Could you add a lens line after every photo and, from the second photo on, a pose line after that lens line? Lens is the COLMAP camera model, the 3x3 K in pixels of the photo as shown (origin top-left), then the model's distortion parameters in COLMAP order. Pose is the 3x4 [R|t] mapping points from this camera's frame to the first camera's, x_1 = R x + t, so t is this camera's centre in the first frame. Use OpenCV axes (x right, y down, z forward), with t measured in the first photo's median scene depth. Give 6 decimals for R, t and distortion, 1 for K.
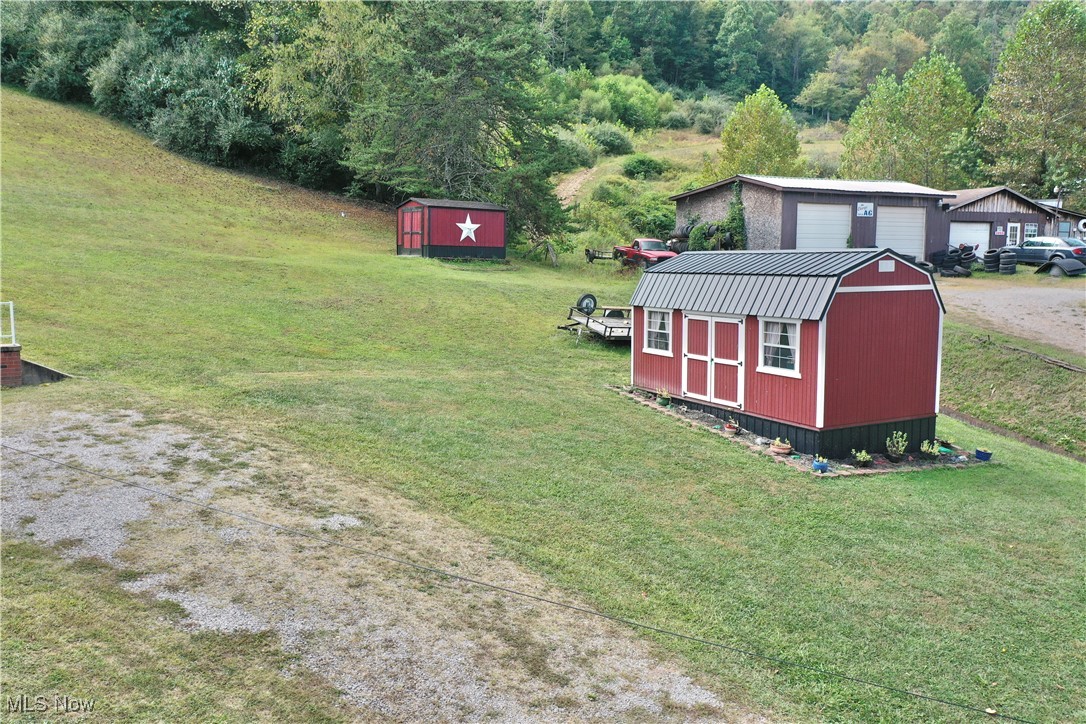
lens RADIAL K [[854.5, 0, 544.6], [0, 854.5, 358.2], [0, 0, 1]] dist [0.002505, -0.003209]
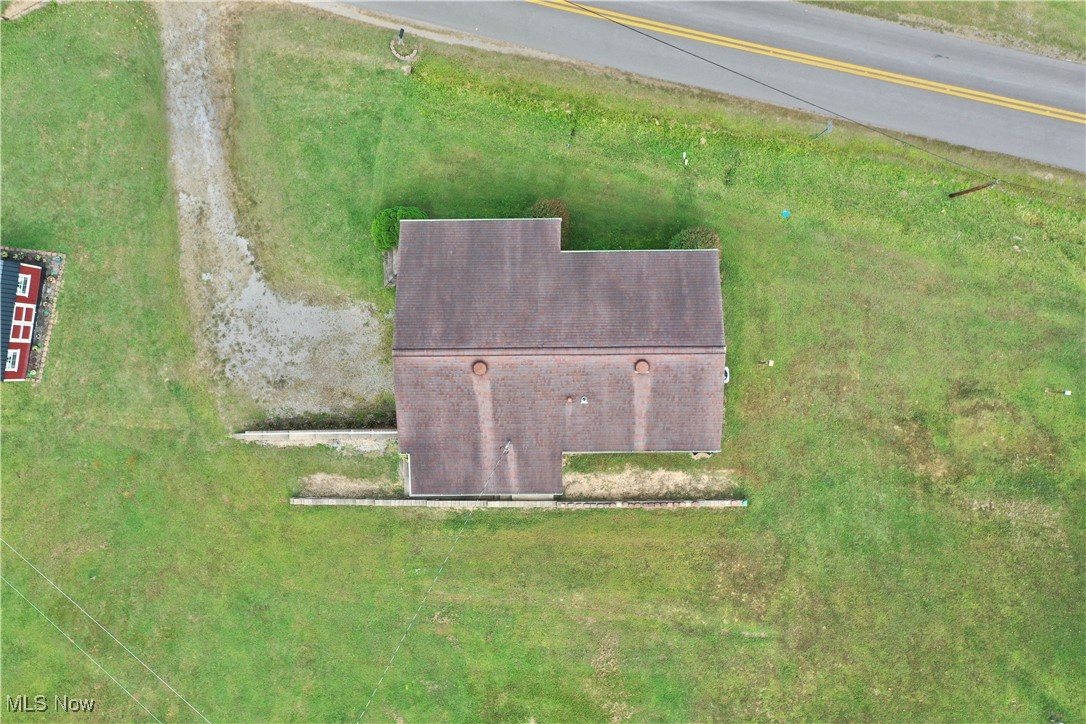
lens RADIAL K [[854.5, 0, 544.8], [0, 854.5, 361.8], [0, 0, 1]] dist [0.002505, -0.003209]
pose [[-0.817887, -0.575287, 0.010282, -1.061288], [0.071235, -0.083510, 0.993958, -2.207814], [-0.570952, 0.813678, 0.109282, -0.054408]]
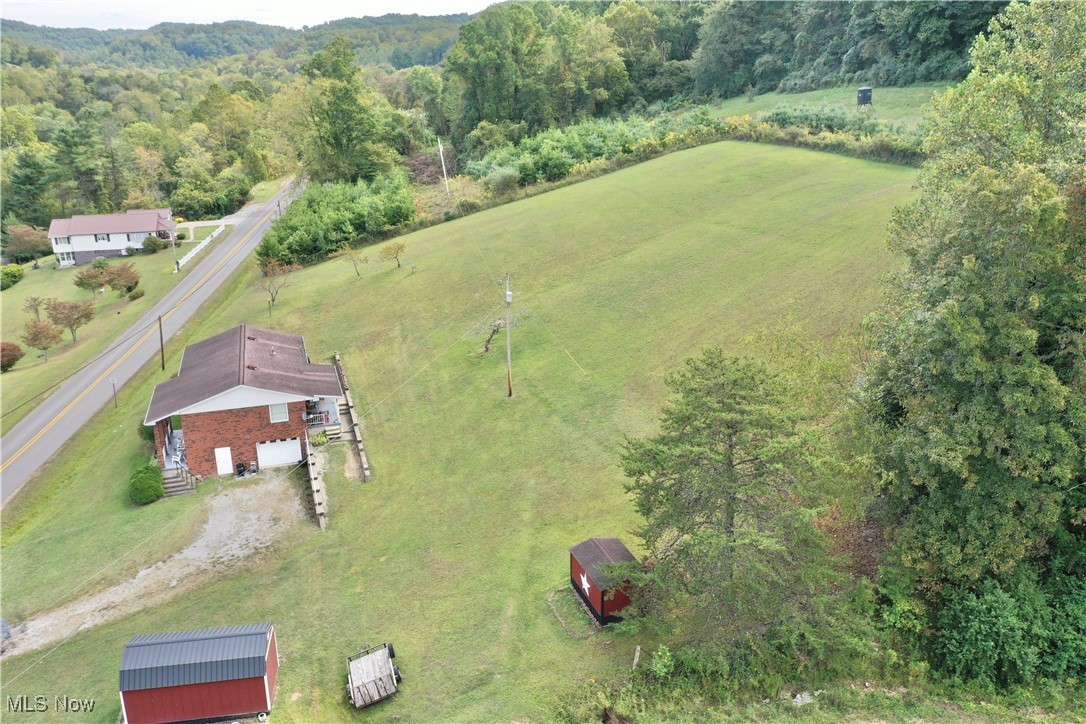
lens RADIAL K [[854.5, 0, 546.9], [0, 854.5, 359.0], [0, 0, 1]] dist [0.002505, -0.003209]
pose [[-0.300285, 0.307357, -0.902973, 1.604083], [-0.105542, 0.930143, 0.351703, -1.508873], [0.947993, 0.200913, -0.246869, 2.076703]]
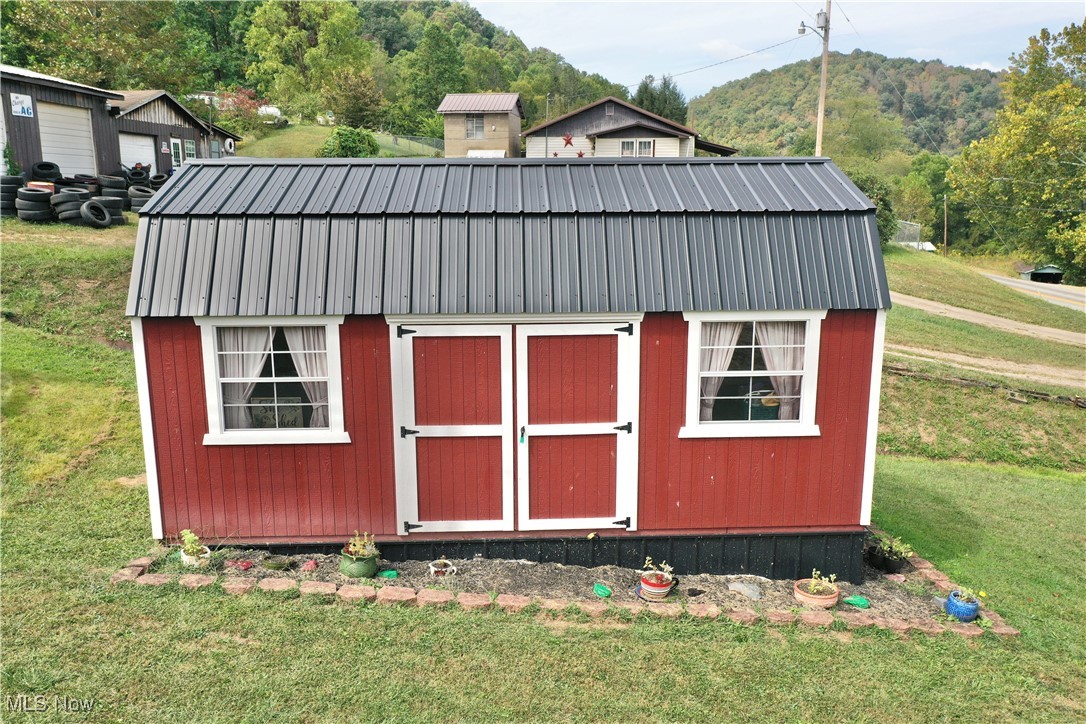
lens RADIAL K [[854.5, 0, 551.0], [0, 854.5, 358.4], [0, 0, 1]] dist [0.002505, -0.003209]
pose [[0.415794, -0.181117, 0.891242, -0.137775], [0.105760, 0.982950, 0.150413, -0.083177], [-0.903288, 0.031717, 0.427860, 0.748075]]
